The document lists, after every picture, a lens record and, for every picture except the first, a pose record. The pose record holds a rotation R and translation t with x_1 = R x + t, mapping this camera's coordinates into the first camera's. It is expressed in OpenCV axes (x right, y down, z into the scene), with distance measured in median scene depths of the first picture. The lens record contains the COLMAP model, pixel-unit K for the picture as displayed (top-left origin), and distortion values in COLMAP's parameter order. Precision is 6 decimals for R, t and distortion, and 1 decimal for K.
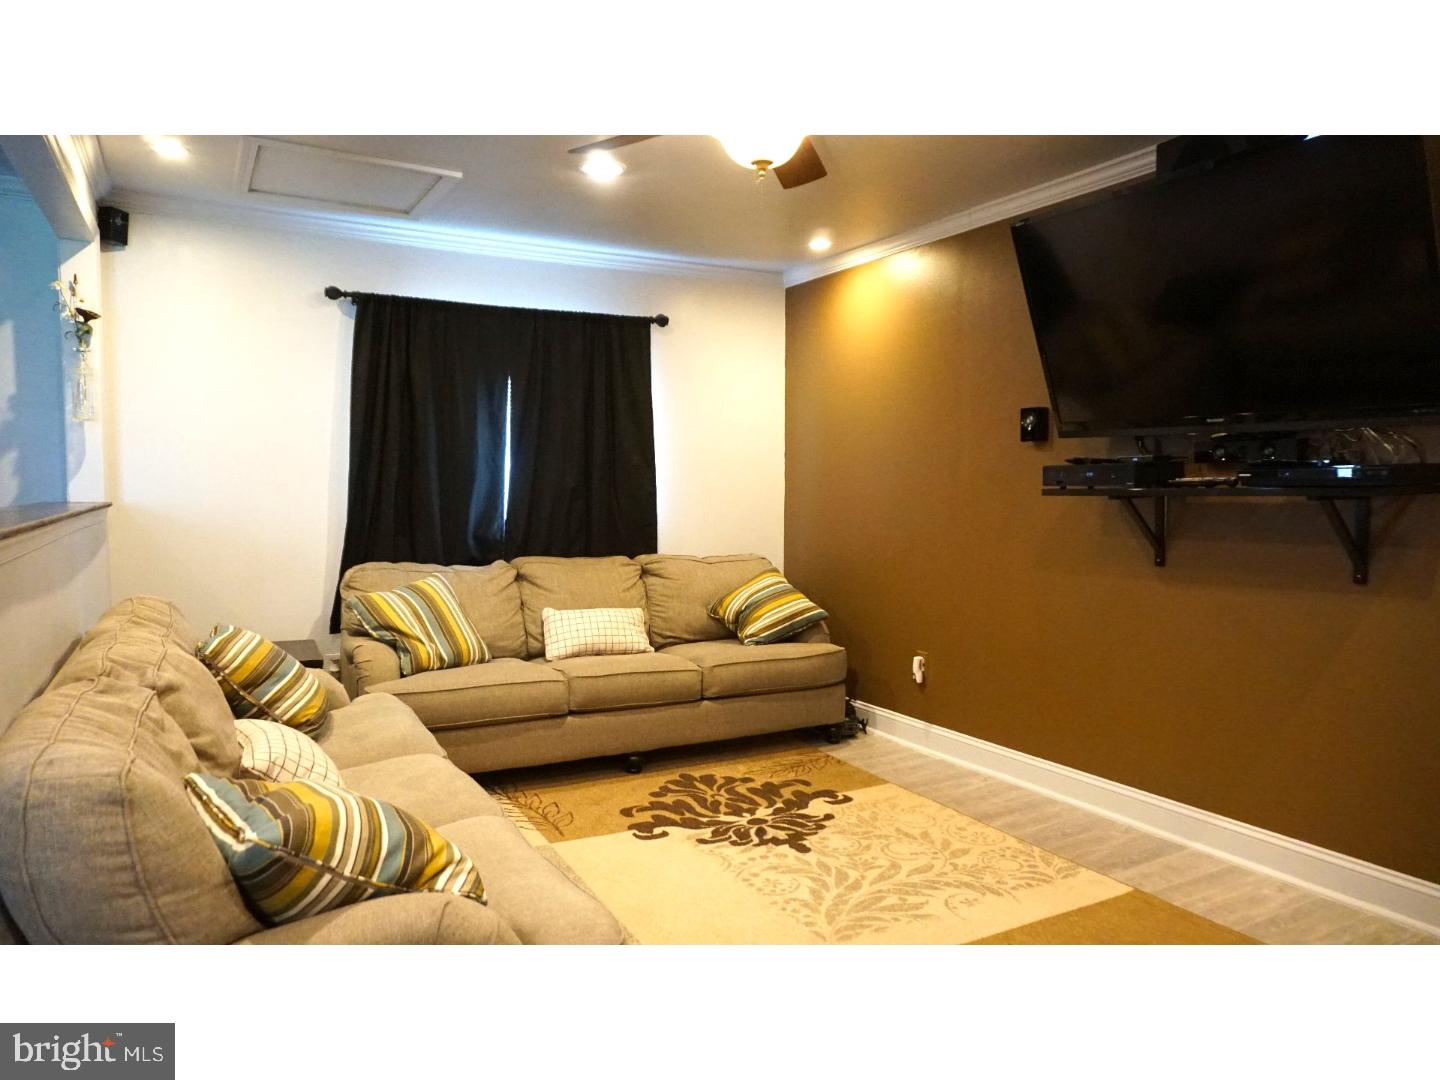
lens RADIAL K [[975.1, 0, 717.7], [0, 975.1, 537.9], [0, 0, 1]] dist [0.019621, -0.002378]
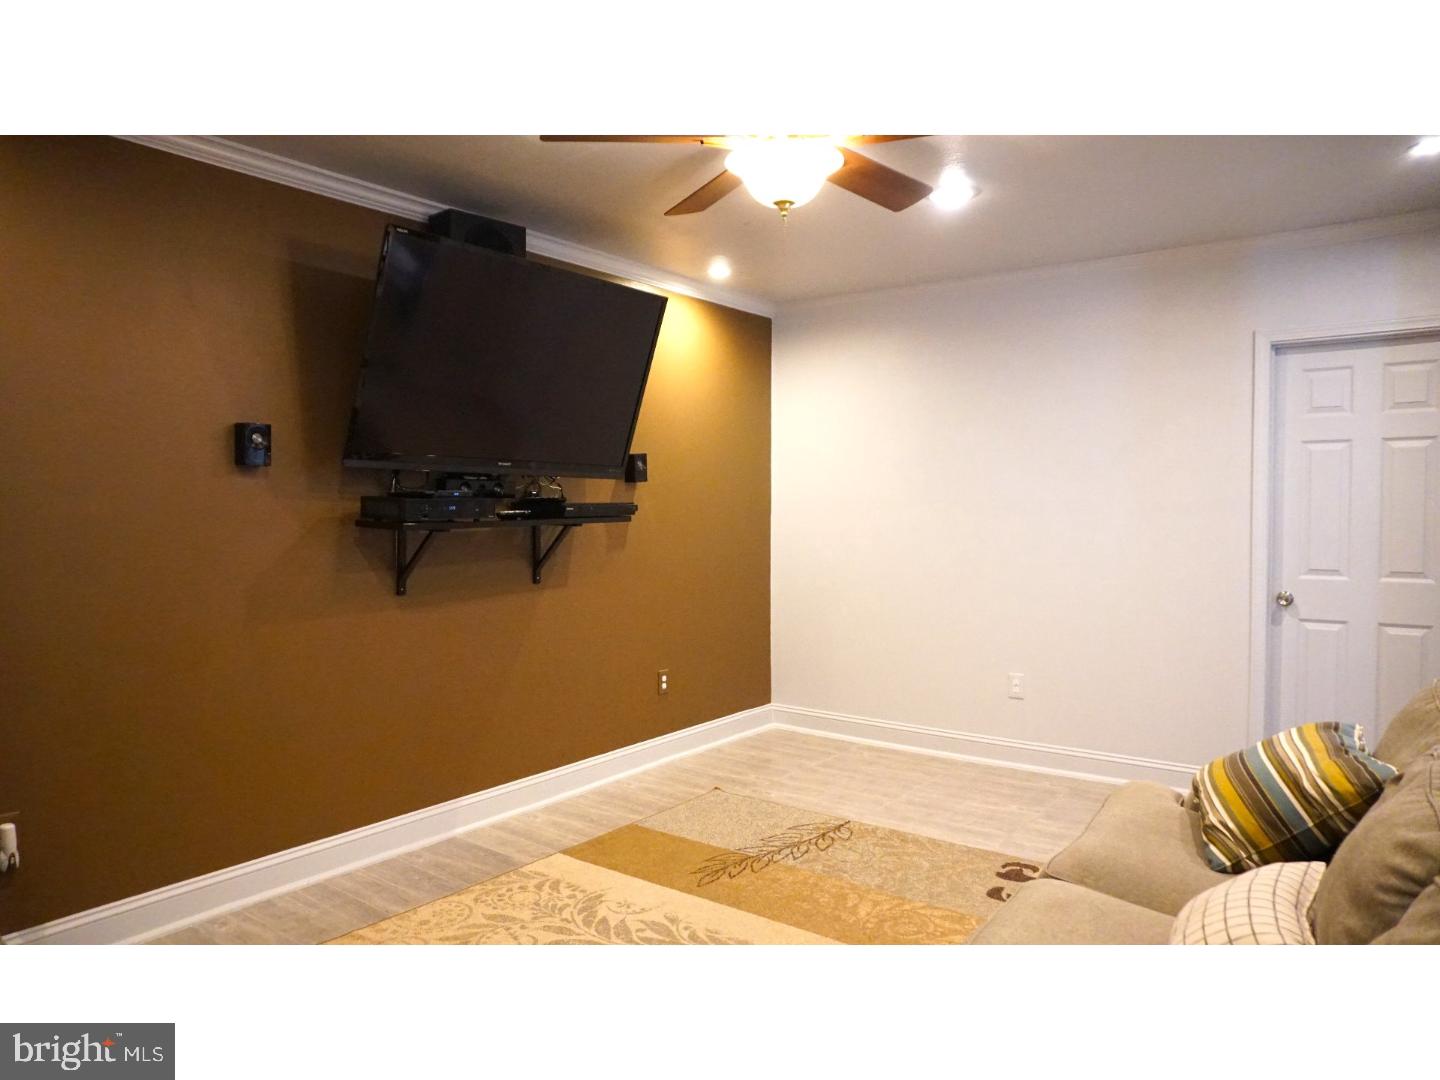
lens RADIAL K [[975.1, 0, 717.7], [0, 975.1, 537.9], [0, 0, 1]] dist [0.019621, -0.002378]
pose [[-0.420547, -0.029103, 0.906804, -0.689327], [0.051746, 0.997089, 0.055999, -0.079127], [-0.905794, 0.070474, -0.417817, 1.221315]]
